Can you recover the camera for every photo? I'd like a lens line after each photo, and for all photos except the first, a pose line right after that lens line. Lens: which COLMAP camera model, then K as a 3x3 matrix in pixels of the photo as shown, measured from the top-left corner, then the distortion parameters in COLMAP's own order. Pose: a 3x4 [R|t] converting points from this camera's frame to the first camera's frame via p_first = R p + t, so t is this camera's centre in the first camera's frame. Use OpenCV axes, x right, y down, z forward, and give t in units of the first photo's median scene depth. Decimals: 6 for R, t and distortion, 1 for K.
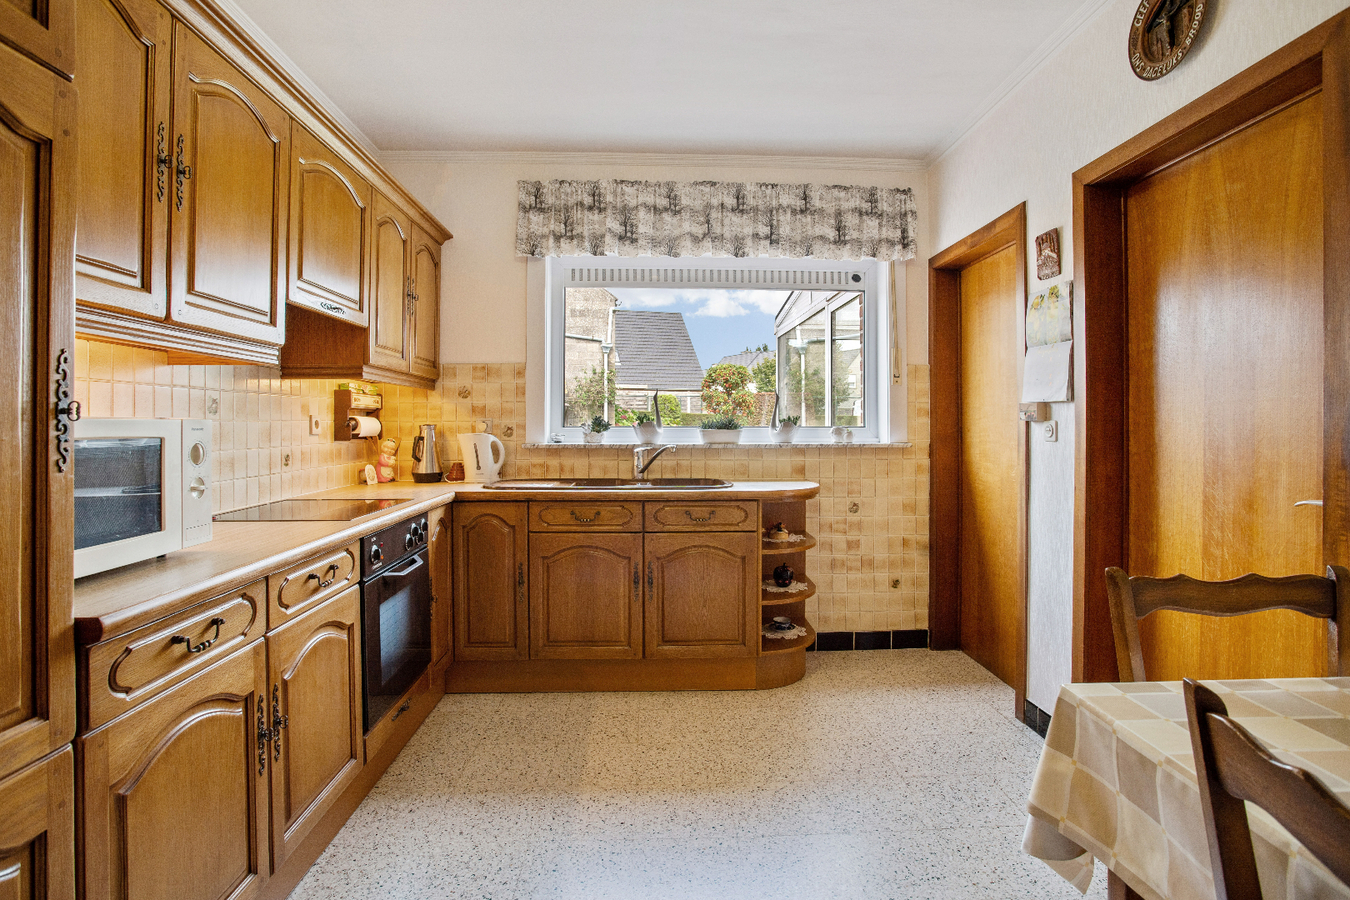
lens RADIAL K [[688.5, 0, 678.1], [0, 688.5, 425.7], [0, 0, 1]] dist [-0.000376, 0.000326]
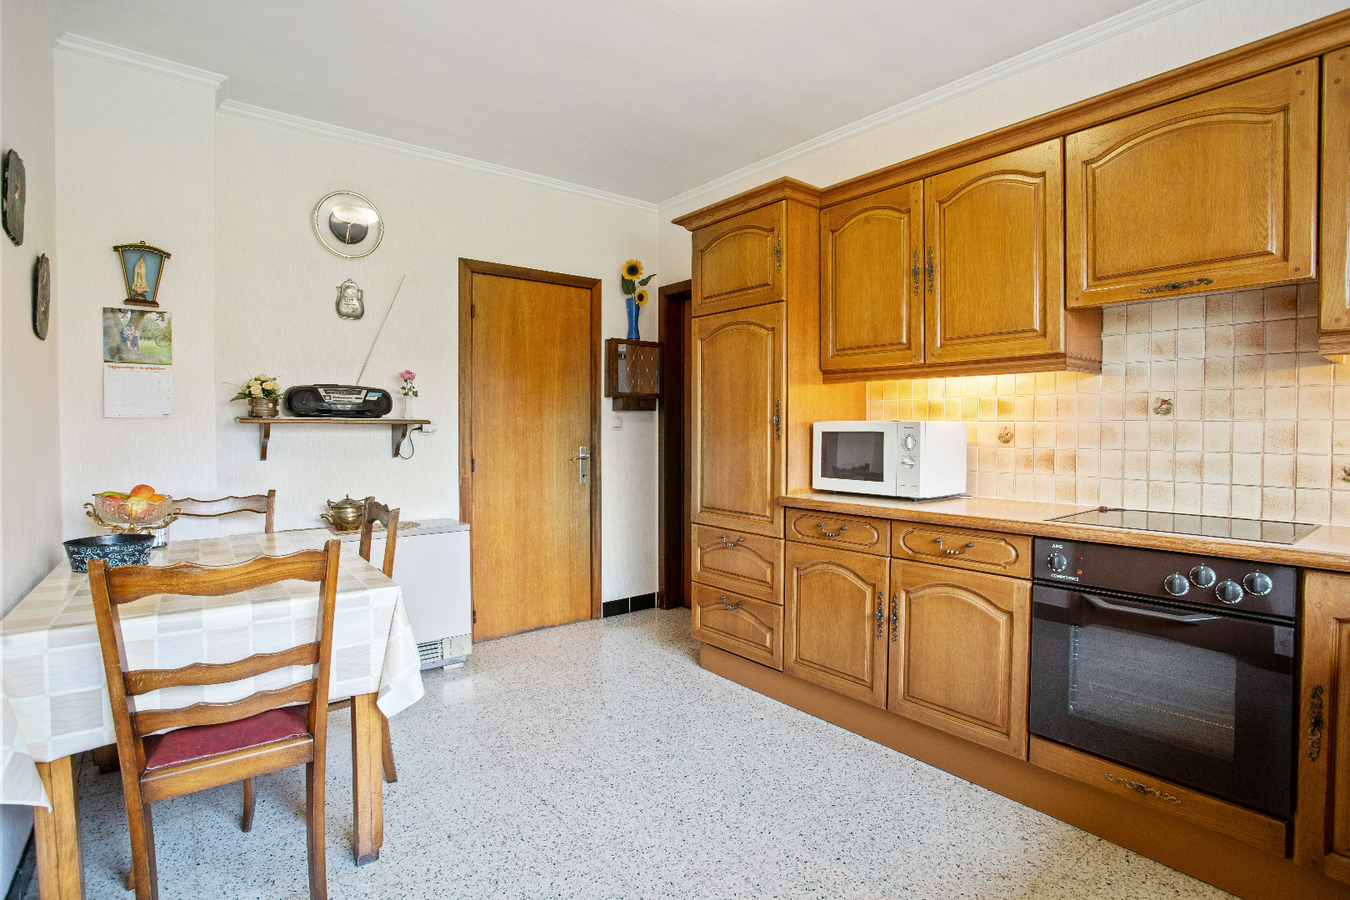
lens RADIAL K [[688.5, 0, 678.1], [0, 688.5, 425.7], [0, 0, 1]] dist [-0.000376, 0.000326]
pose [[-0.808750, -0.001074, -0.588152, 0.590533], [-0.001639, 0.999999, 0.000428, 0.000303], [0.588150, 0.001310, -0.808751, 1.612220]]
